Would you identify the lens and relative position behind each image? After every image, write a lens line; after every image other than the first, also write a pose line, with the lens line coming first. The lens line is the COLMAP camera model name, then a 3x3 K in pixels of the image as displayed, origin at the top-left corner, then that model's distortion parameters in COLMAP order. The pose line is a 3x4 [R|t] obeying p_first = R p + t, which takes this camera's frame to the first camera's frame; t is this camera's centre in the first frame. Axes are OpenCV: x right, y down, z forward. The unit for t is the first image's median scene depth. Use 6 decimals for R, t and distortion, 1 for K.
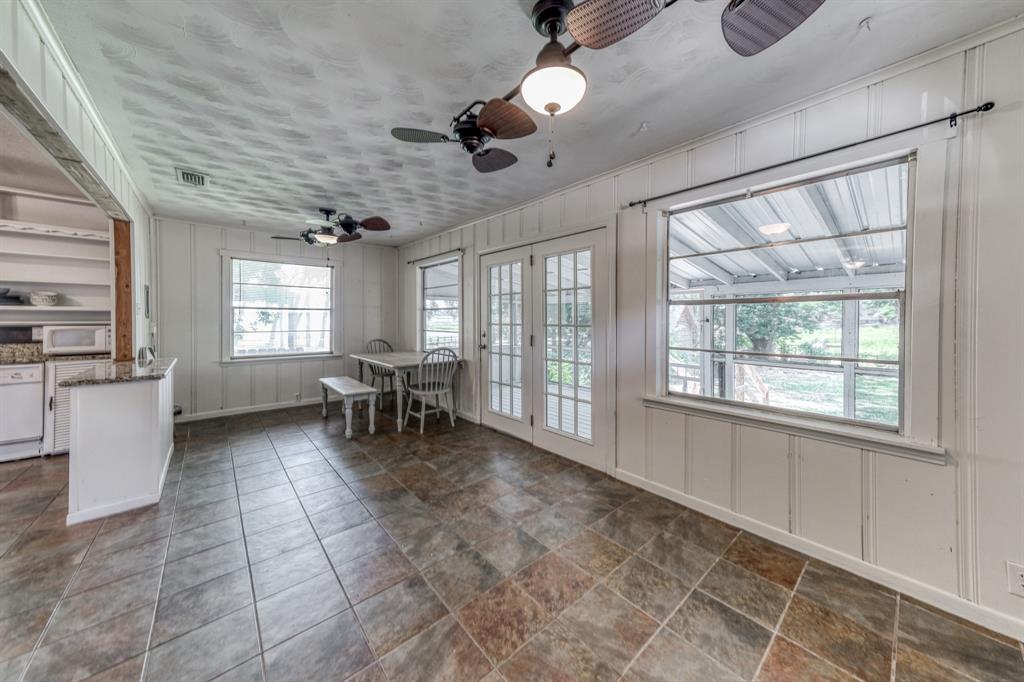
lens RADIAL K [[348.9, 0, 519.9], [0, 348.9, 322.3], [0, 0, 1]] dist [0.006147, 0.003499]
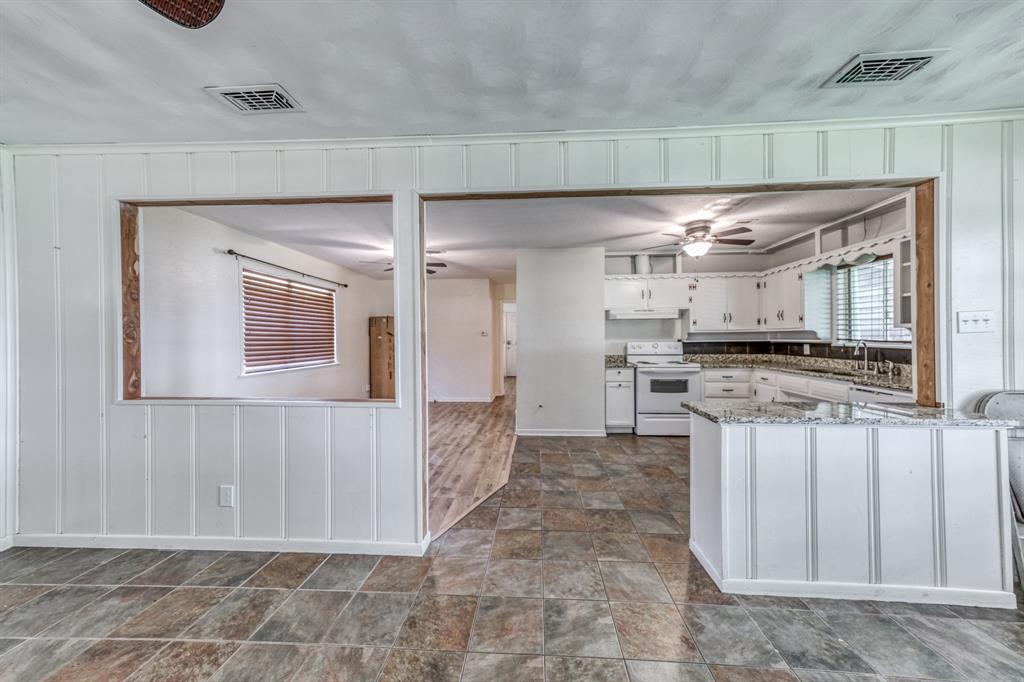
lens RADIAL K [[348.9, 0, 516.6], [0, 348.9, 338.0], [0, 0, 1]] dist [0.006147, 0.003499]
pose [[-0.706464, -0.001636, -0.707747, -0.161148], [-0.001157, 0.999999, -0.001158, -0.009178], [0.707748, 0.000001, -0.706465, 0.928595]]
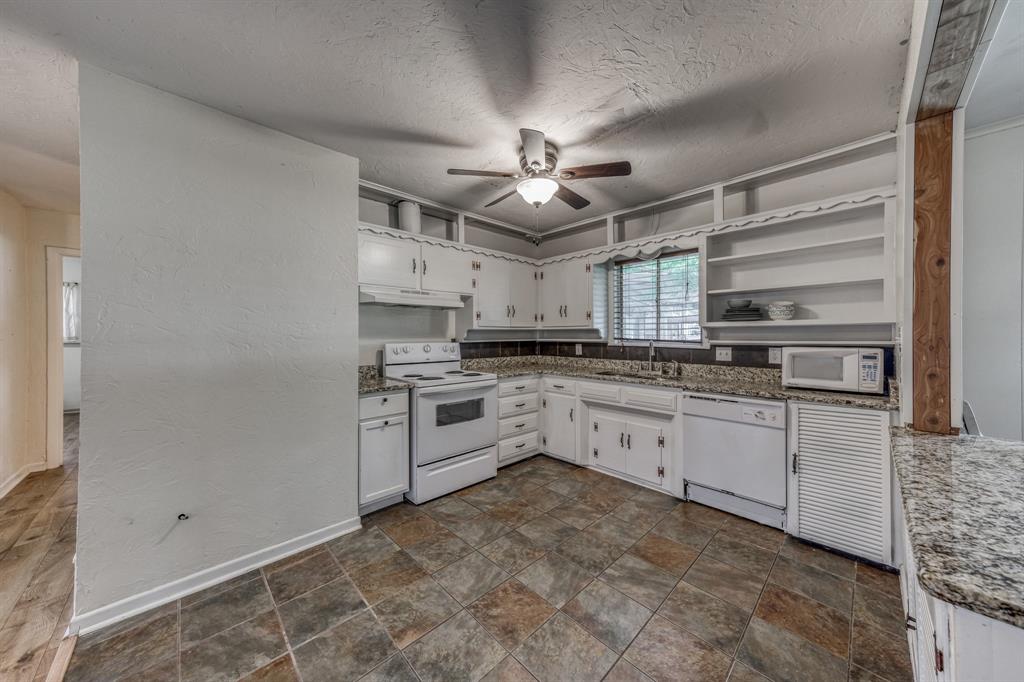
lens RADIAL K [[348.9, 0, 517.6], [0, 348.9, 339.6], [0, 0, 1]] dist [0.006147, 0.003499]
pose [[0.054284, 0.003457, -0.998520, -0.700964], [-0.004055, 0.999987, 0.003241, -0.006519], [0.998517, 0.003873, 0.054297, 0.452617]]
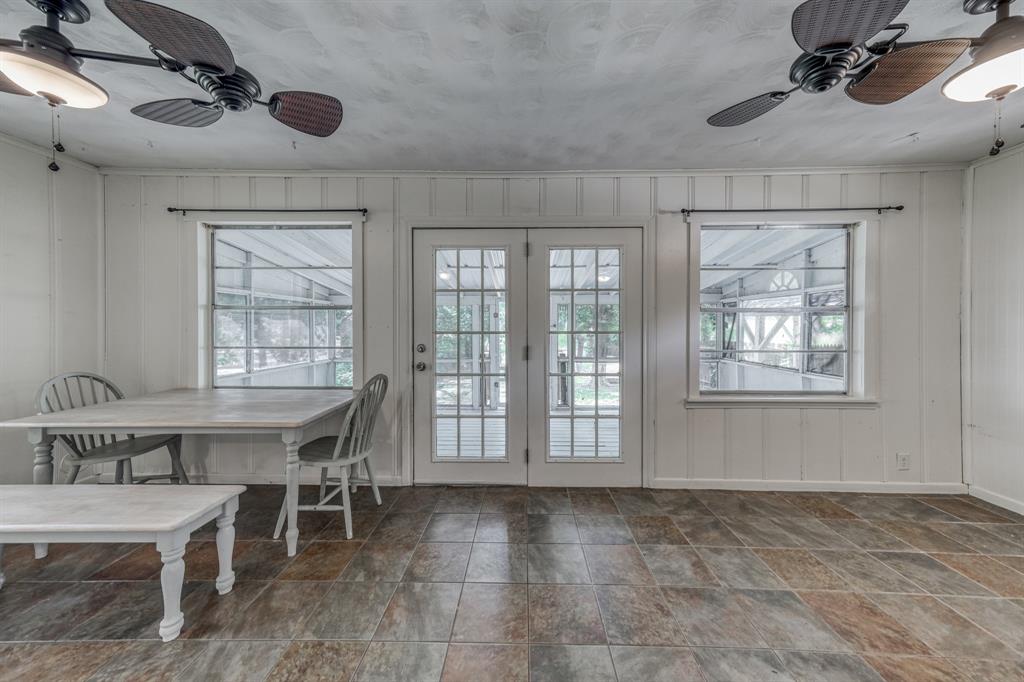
lens RADIAL K [[348.9, 0, 516.8], [0, 348.9, 326.3], [0, 0, 1]] dist [0.006147, 0.003499]
pose [[0.680089, -0.004895, 0.733114, -0.612398], [0.008344, 0.999965, -0.001064, -0.005093], [-0.733082, 0.006840, 0.680105, 0.545954]]
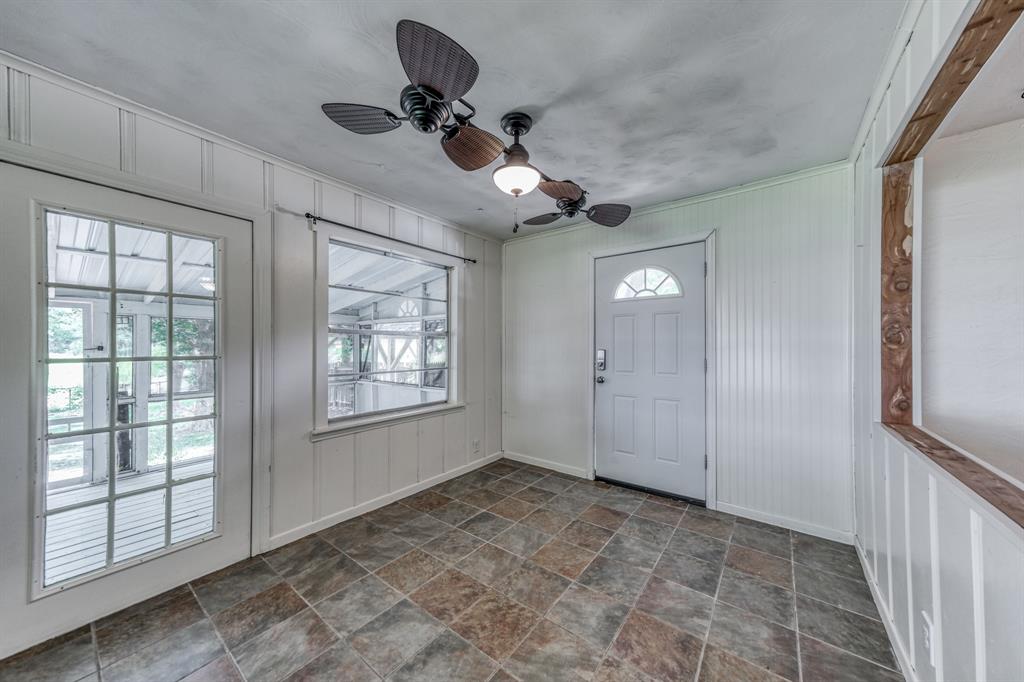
lens RADIAL K [[348.9, 0, 515.6], [0, 348.9, 347.3], [0, 0, 1]] dist [0.006147, 0.003499]
pose [[-0.190693, -0.005466, 0.981634, -0.525699], [0.005268, 0.999964, 0.006591, -0.008395], [-0.981635, 0.006429, -0.190658, 0.537545]]
